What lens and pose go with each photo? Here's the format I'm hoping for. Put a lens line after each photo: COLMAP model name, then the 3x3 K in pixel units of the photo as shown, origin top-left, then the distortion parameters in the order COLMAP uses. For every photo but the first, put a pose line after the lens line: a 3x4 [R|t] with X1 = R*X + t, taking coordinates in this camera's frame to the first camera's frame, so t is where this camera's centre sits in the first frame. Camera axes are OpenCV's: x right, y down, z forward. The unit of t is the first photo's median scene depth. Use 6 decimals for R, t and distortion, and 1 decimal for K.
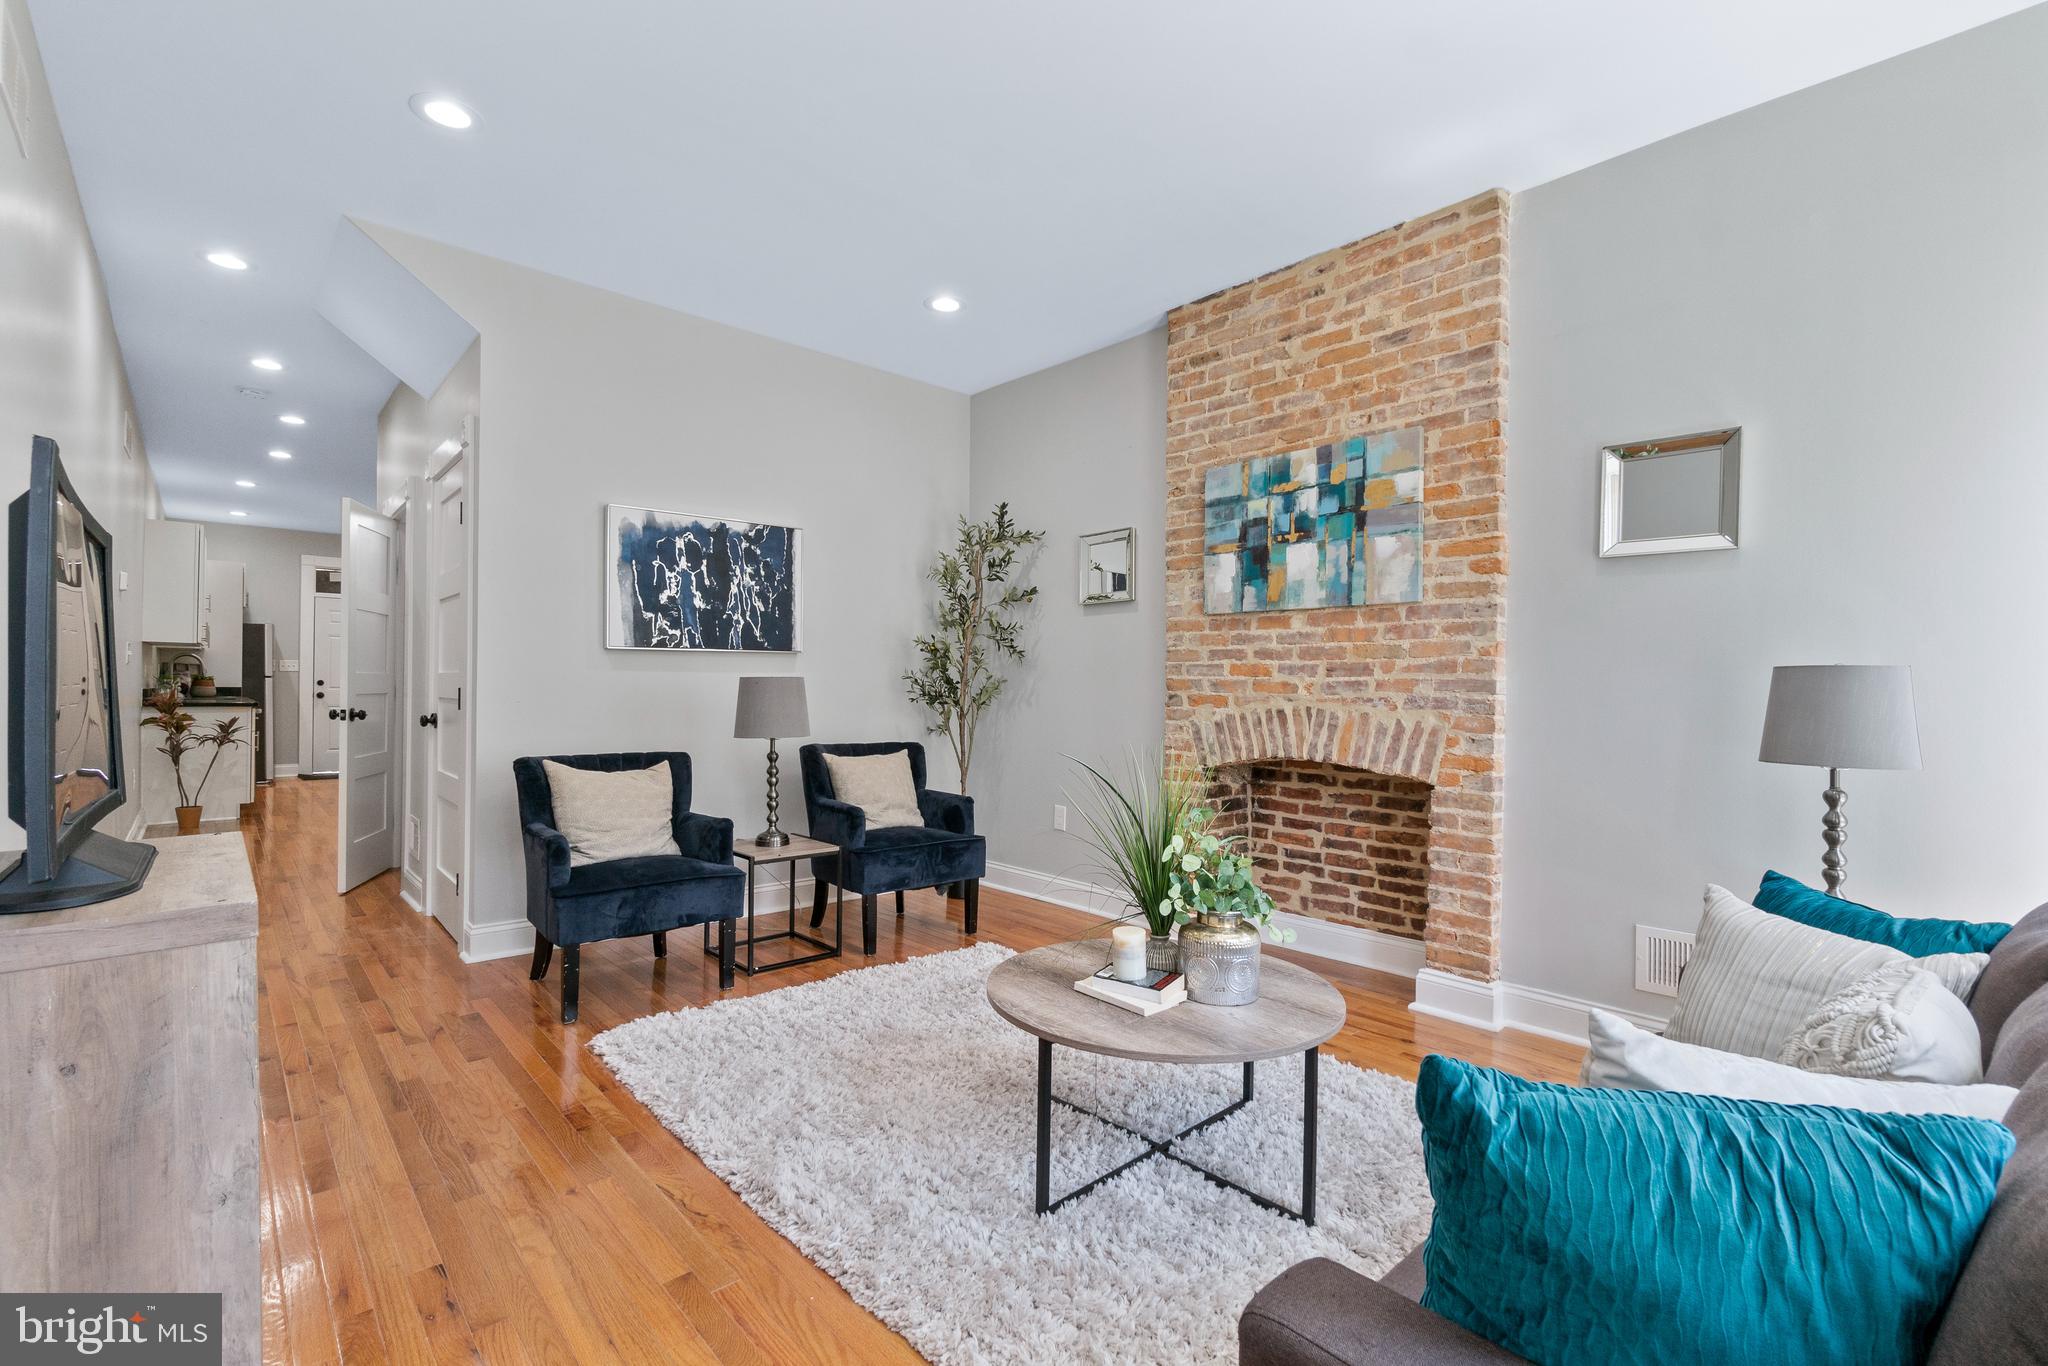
lens RADIAL K [[885.9, 0, 1025.4], [0, 885.9, 693.6], [0, 0, 1]] dist [-0.006583, 0.001114]
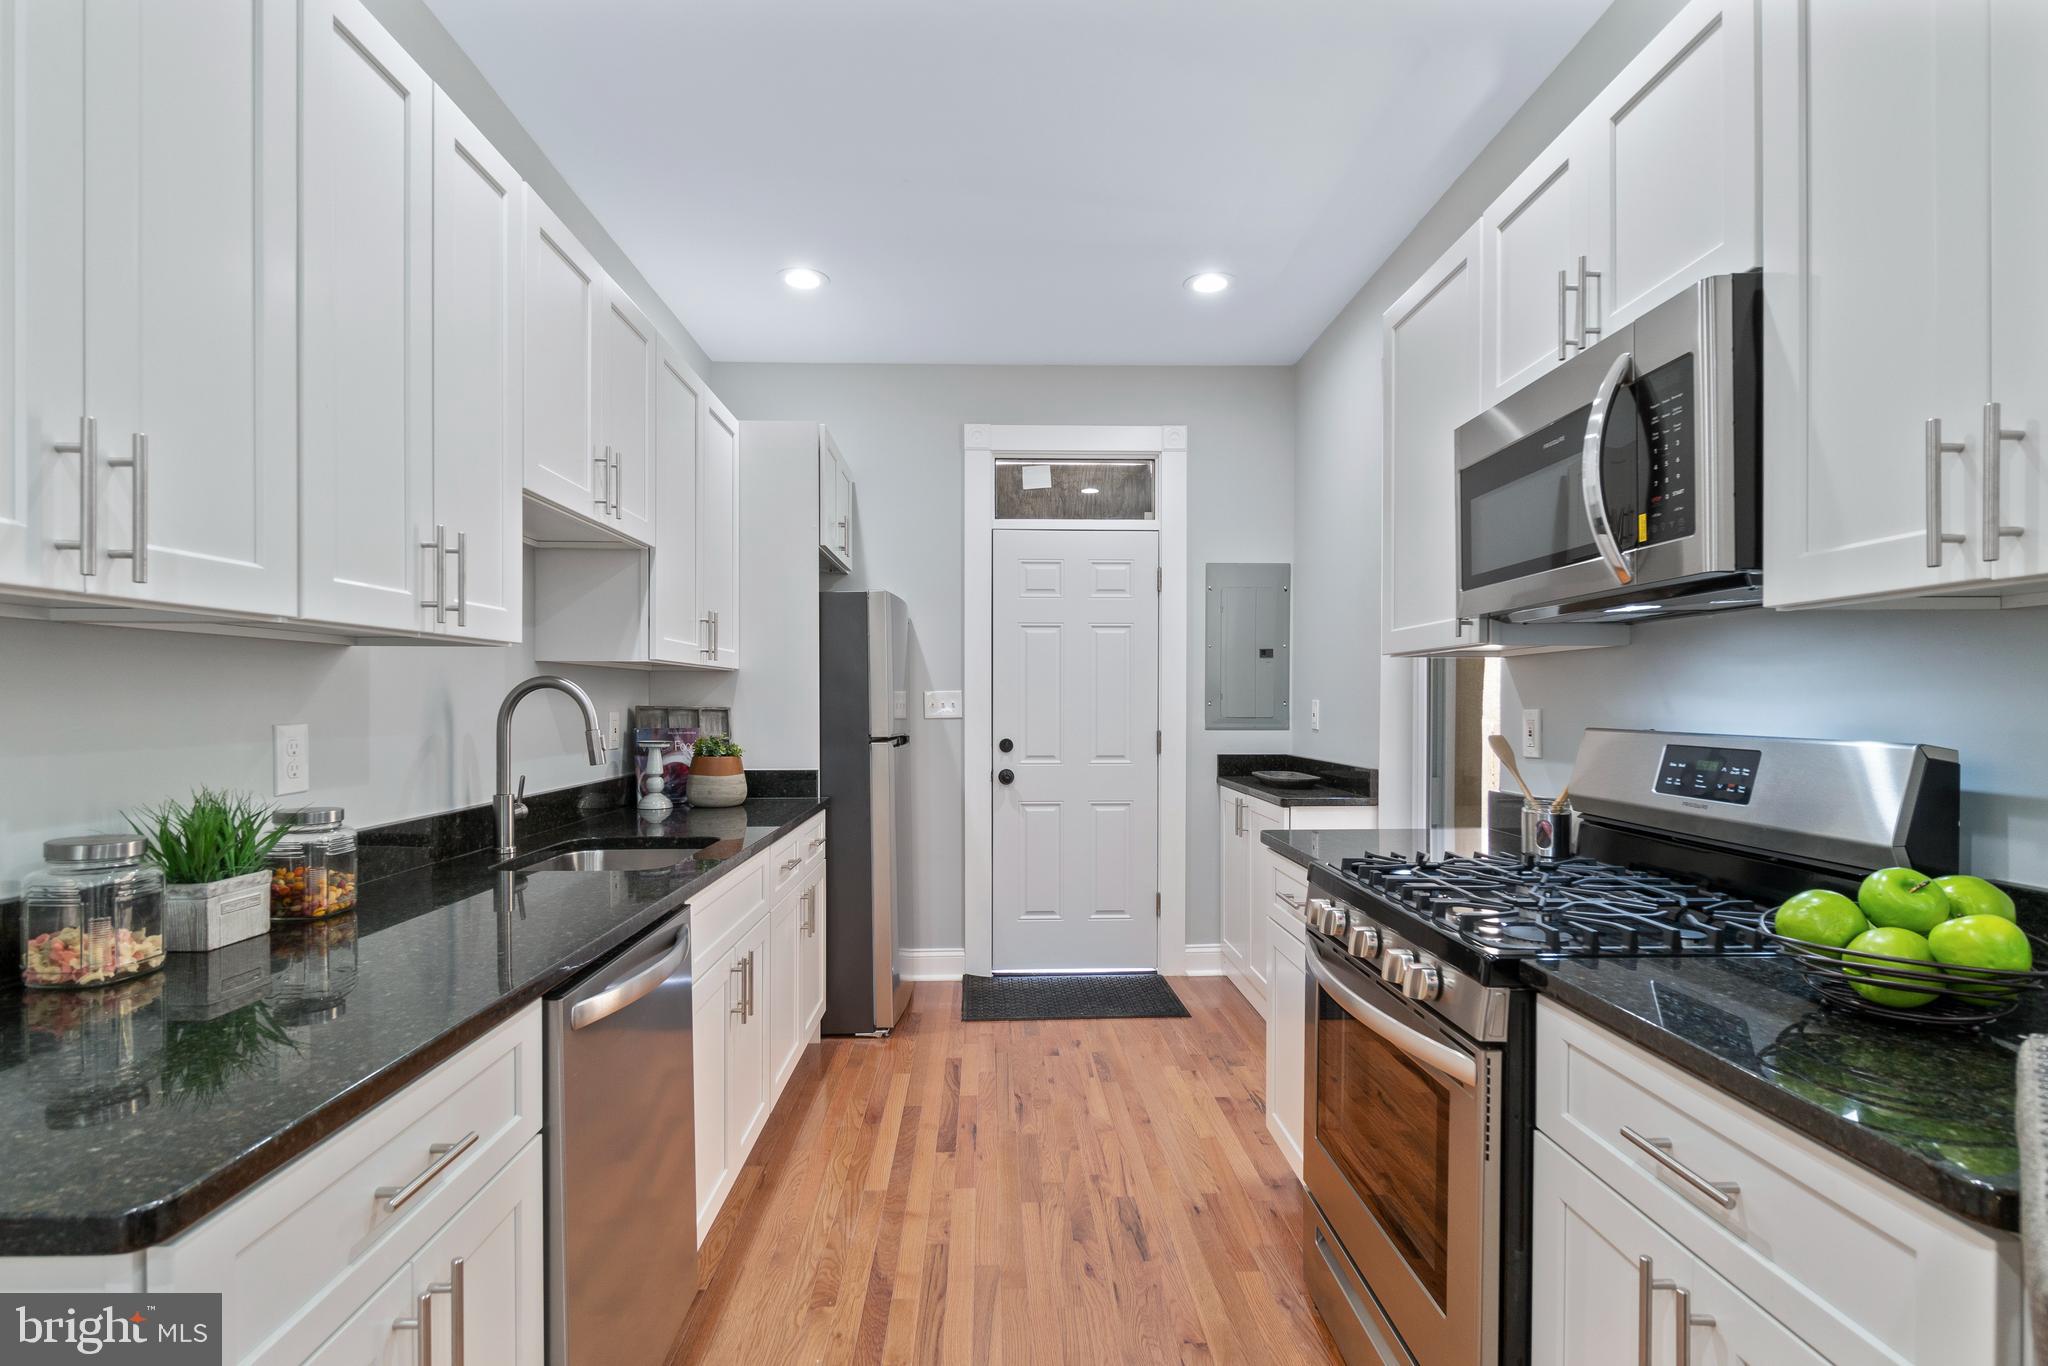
lens RADIAL K [[977.4, 0, 1024.0], [0, 977.4, 712.2], [0, 0, 1]] dist [-0.007996, 0.002205]
pose [[0.759115, -0.006422, -0.650925, -0.738122], [0.007188, 0.999973, -0.001484, -0.037565], [0.650917, -0.003552, 0.759141, 0.978495]]
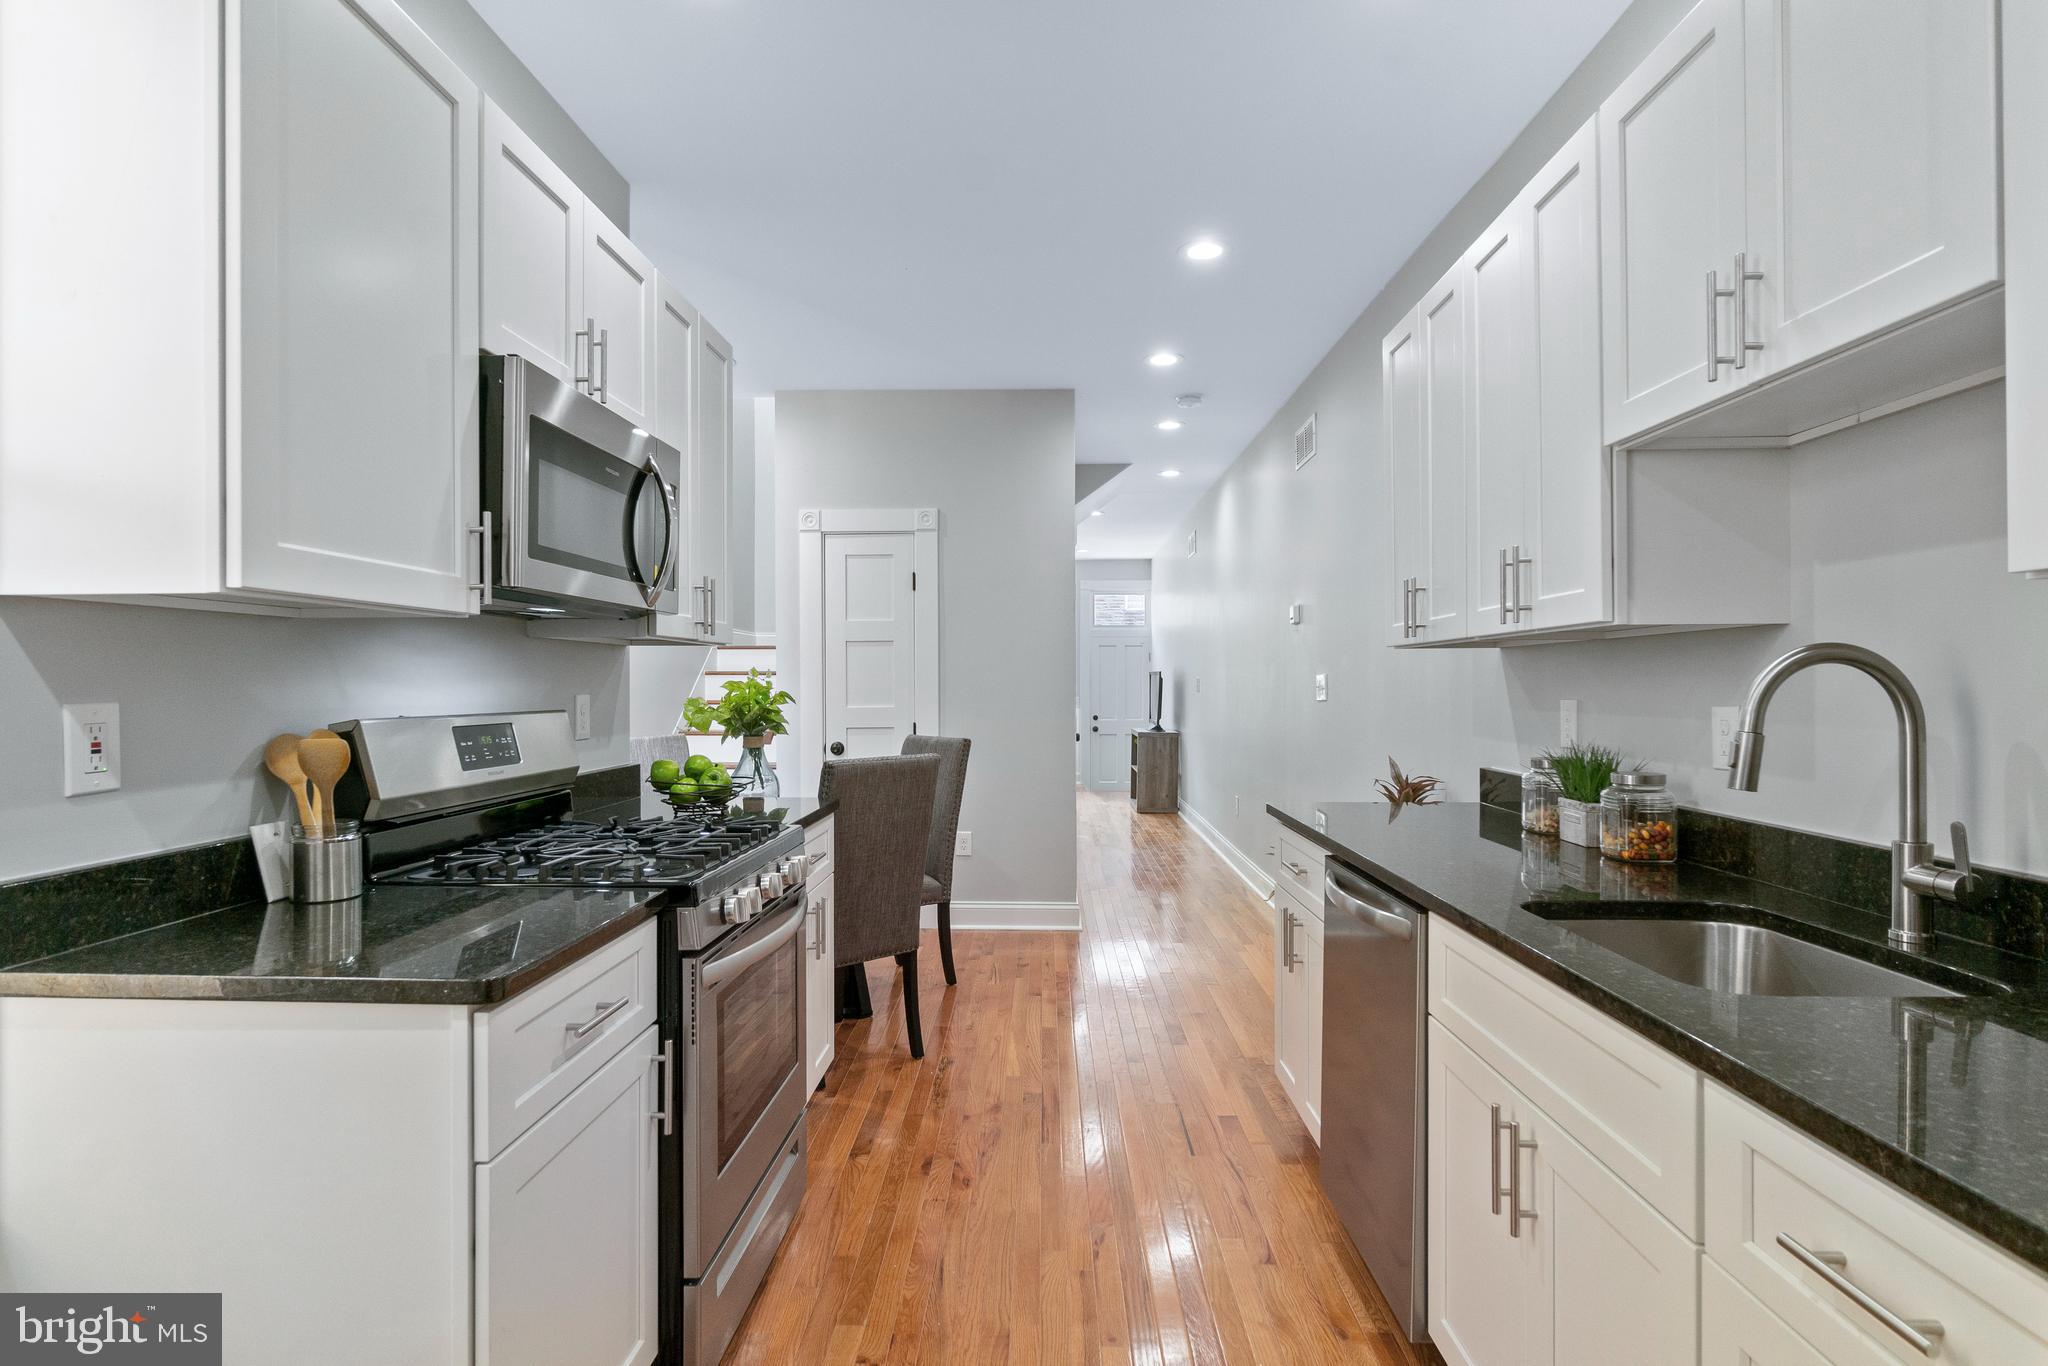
lens RADIAL K [[1041.2, 0, 1018.2], [0, 1041.2, 687.2], [0, 0, 1]] dist [-0.002778, 0.000486]
pose [[-0.717633, -0.014164, 0.696278, -1.092842], [-0.003808, 0.999858, 0.016415, -0.044932], [-0.696412, 0.009128, -0.717585, 1.378043]]
